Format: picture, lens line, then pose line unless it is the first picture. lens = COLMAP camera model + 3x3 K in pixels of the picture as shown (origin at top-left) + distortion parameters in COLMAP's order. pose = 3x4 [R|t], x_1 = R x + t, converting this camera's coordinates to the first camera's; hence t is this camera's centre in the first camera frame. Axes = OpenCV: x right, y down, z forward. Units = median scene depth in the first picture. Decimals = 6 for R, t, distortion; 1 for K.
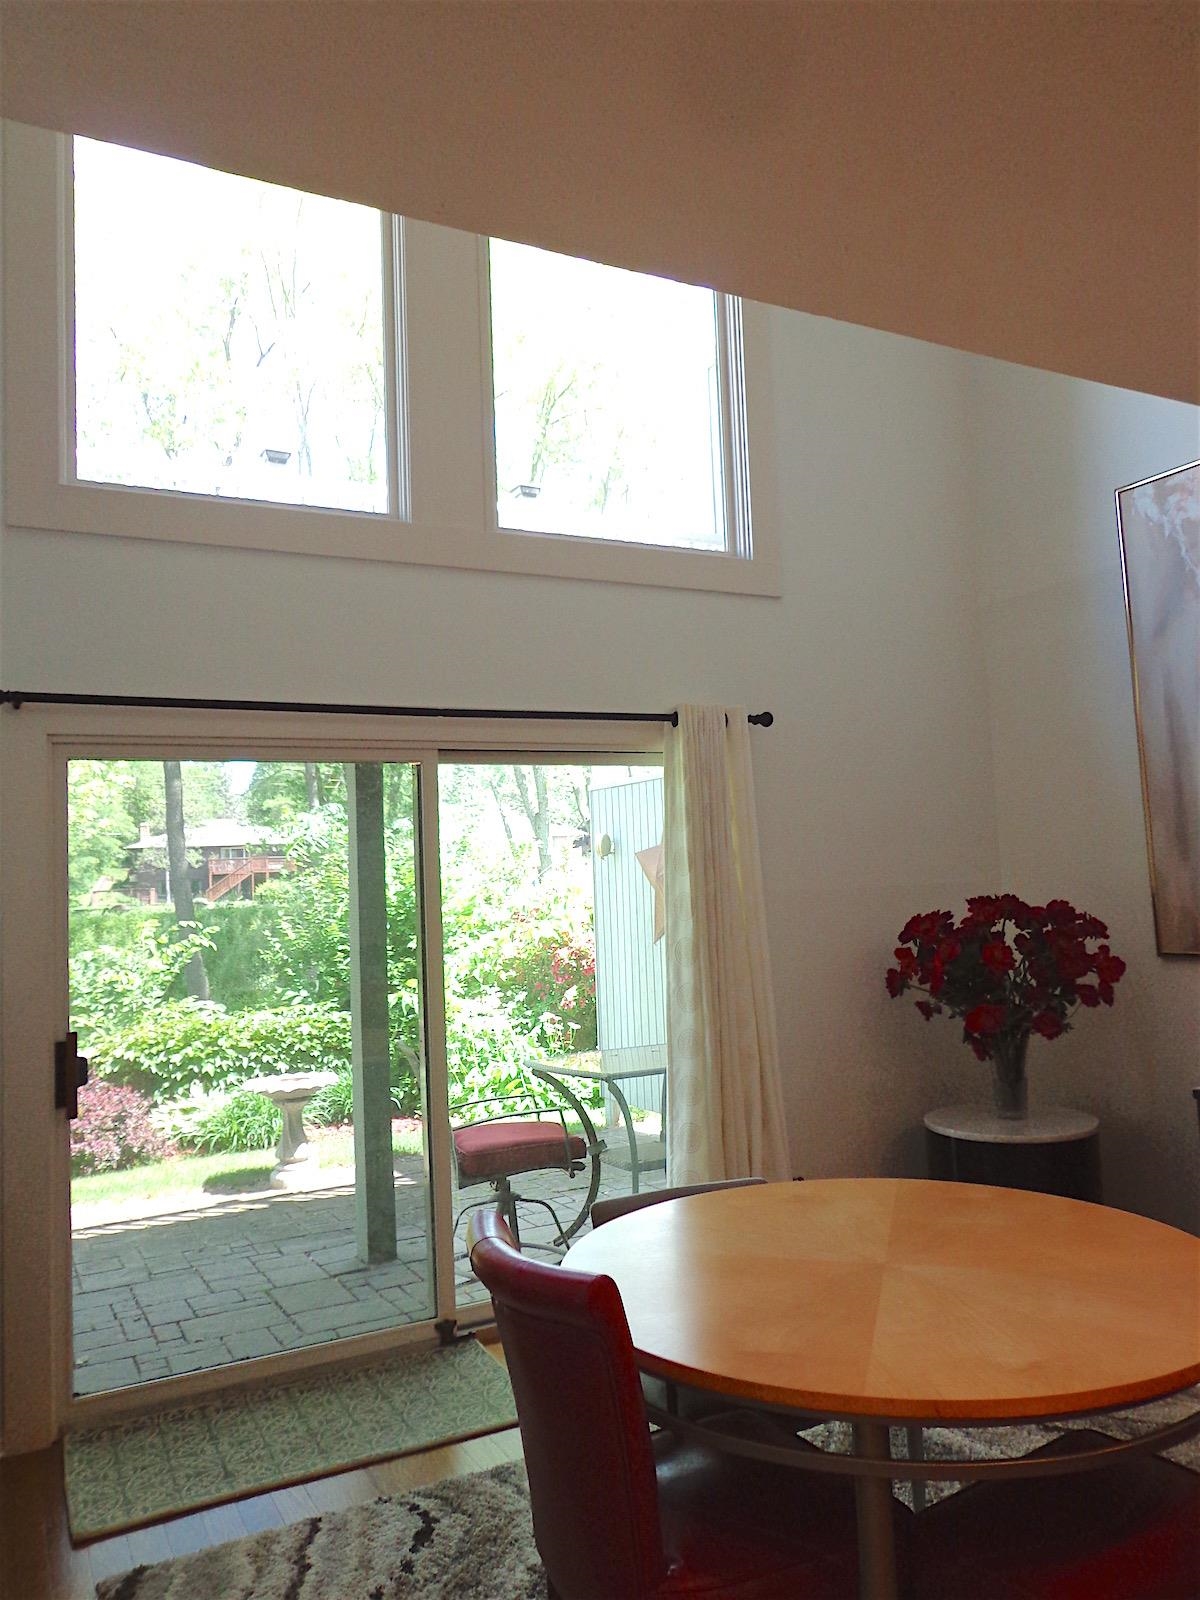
lens RADIAL K [[1199.4, 0, 584.3], [0, 1199.4, 785.9], [0, 0, 1]] dist [-0.002480, 0.012793]
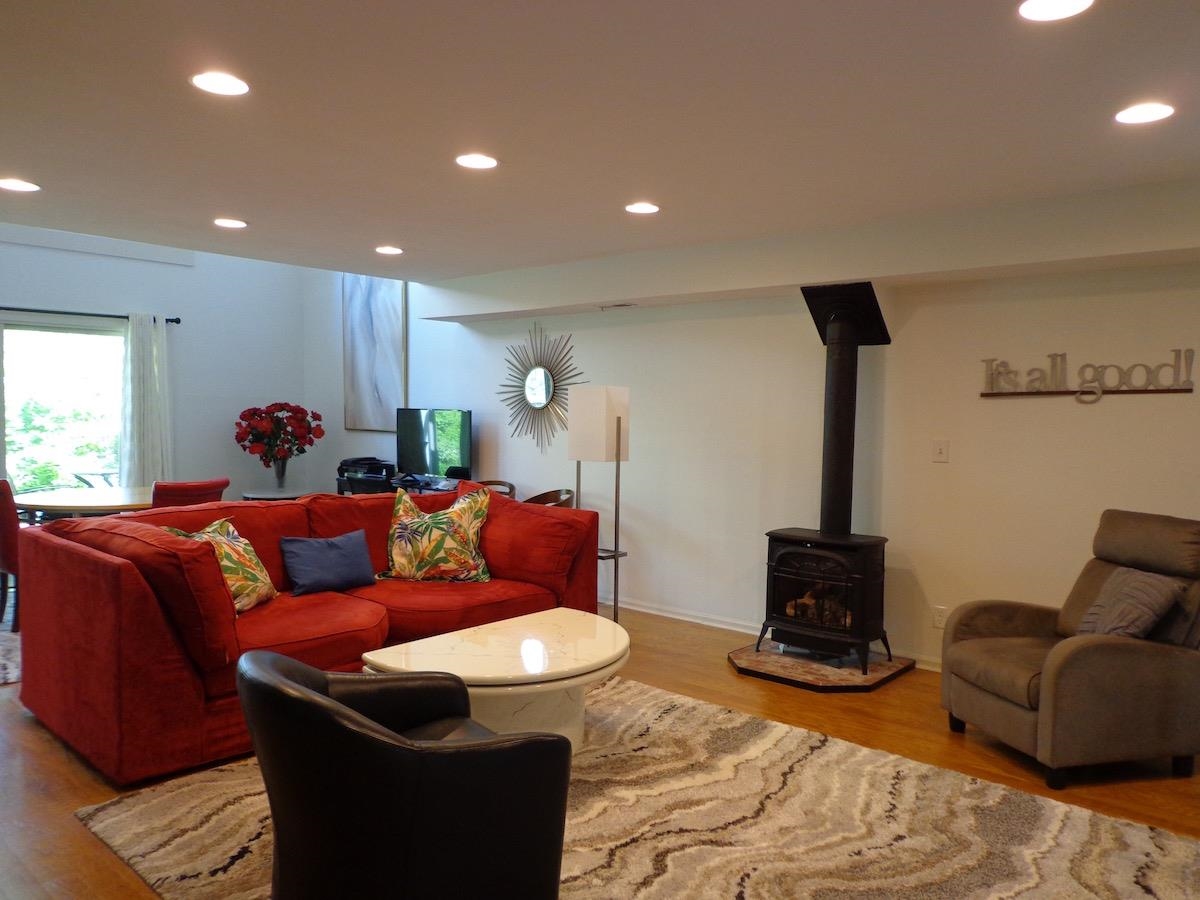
lens RADIAL K [[899.5, 0, 599.8], [0, 899.5, 458.2], [0, 0, 1]] dist [-0.002480, 0.012793]
pose [[0.931132, 0.035090, 0.362991, 0.153449], [-0.083982, 0.989240, 0.119798, -0.036833], [-0.354881, -0.142033, 0.924060, -0.493697]]
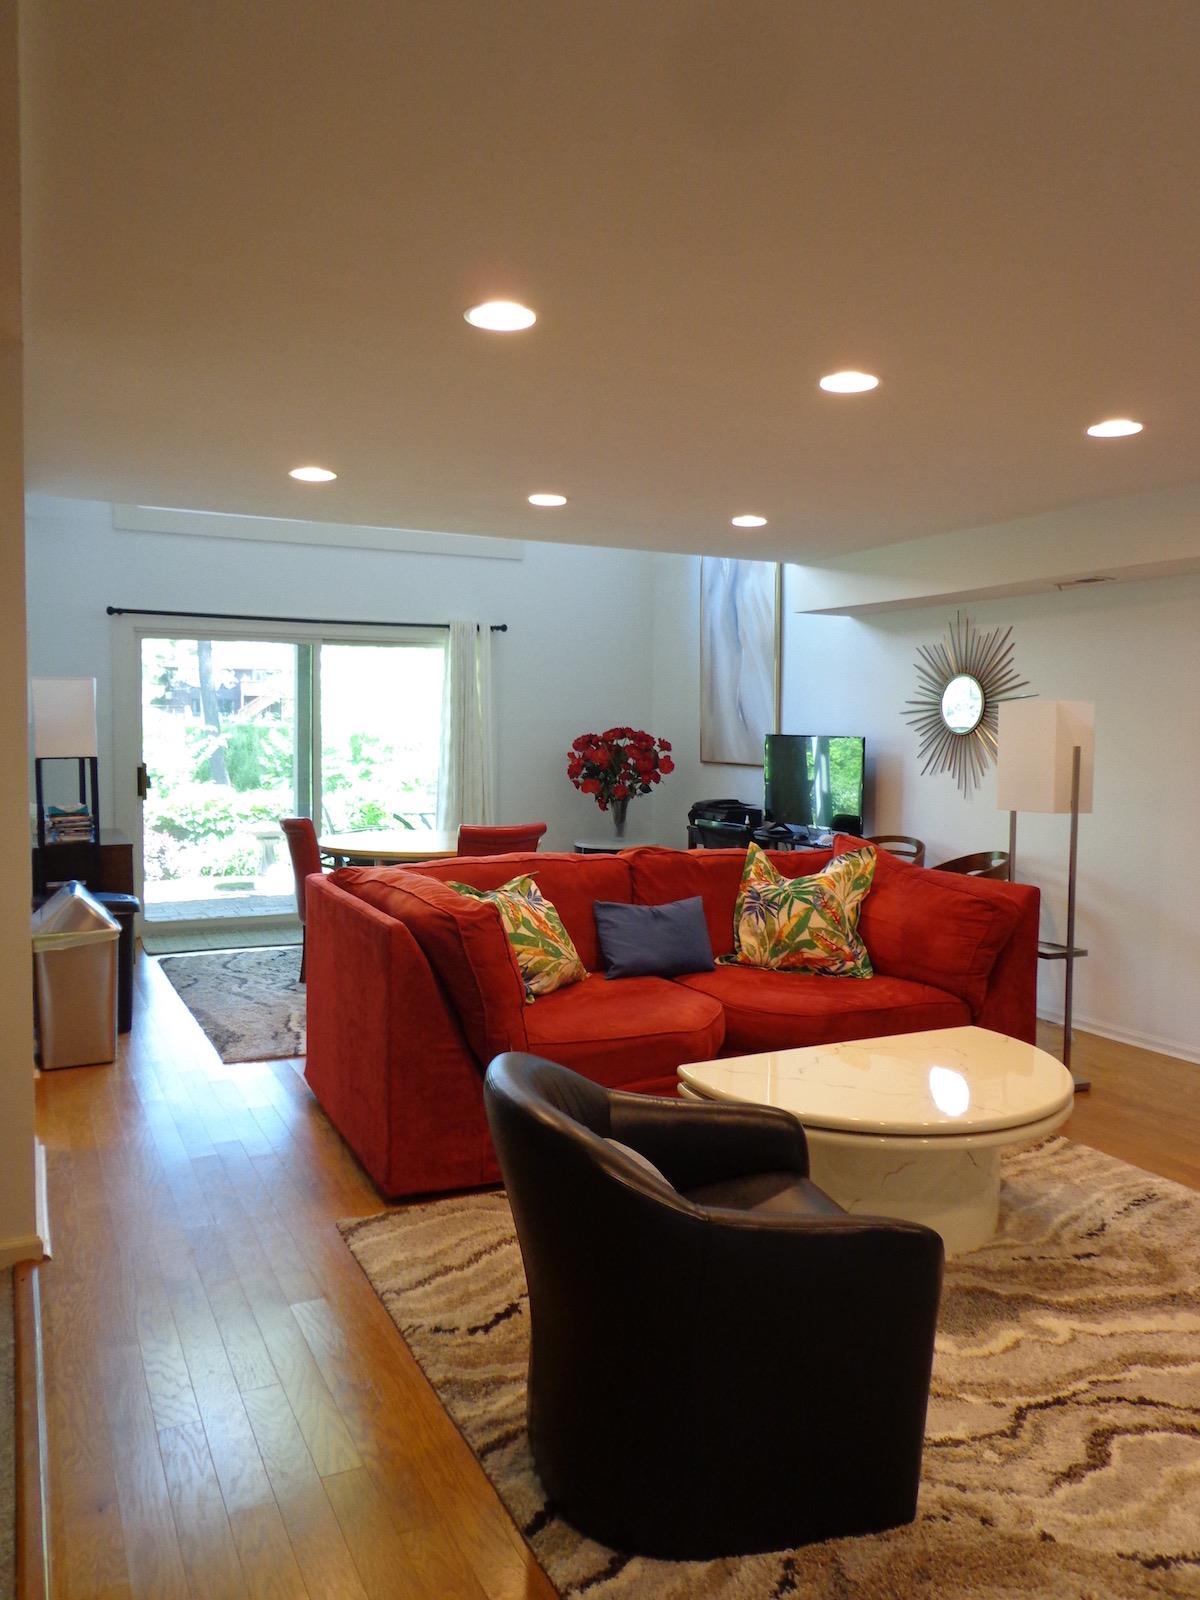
lens RADIAL K [[1199.4, 0, 586.2], [0, 1199.4, 797.1], [0, 0, 1]] dist [-0.002480, 0.012793]
pose [[0.998311, 0.054043, -0.021340, 0.177742], [-0.050457, 0.988461, 0.142827, -0.036096], [0.028813, -0.141509, 0.989518, -0.476503]]
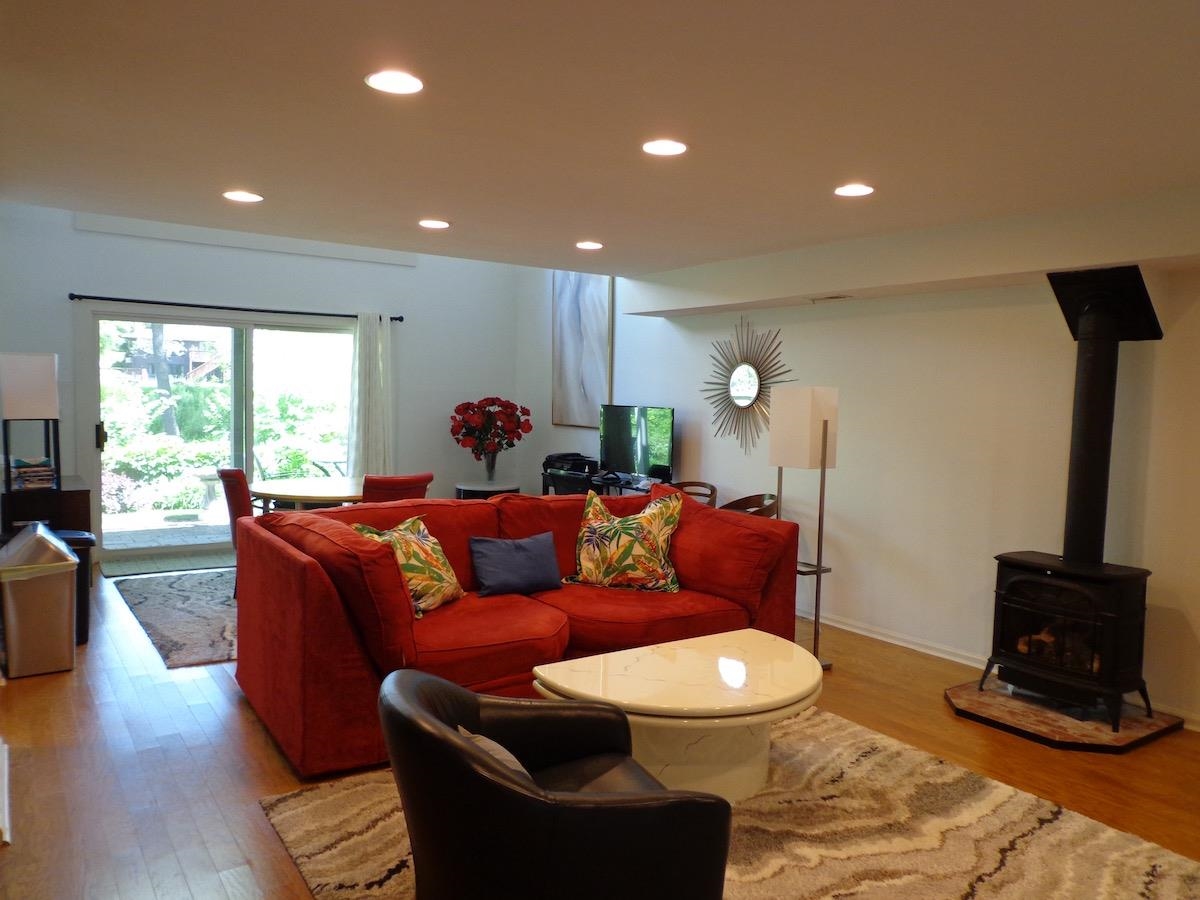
lens RADIAL K [[899.5, 0, 597.4], [0, 899.5, 455.9], [0, 0, 1]] dist [-0.002480, 0.012793]
pose [[0.990606, 0.058367, 0.123669, 0.178550], [-0.076461, 0.986173, 0.147029, -0.042226], [-0.113377, -0.155103, 0.981371, -0.465104]]
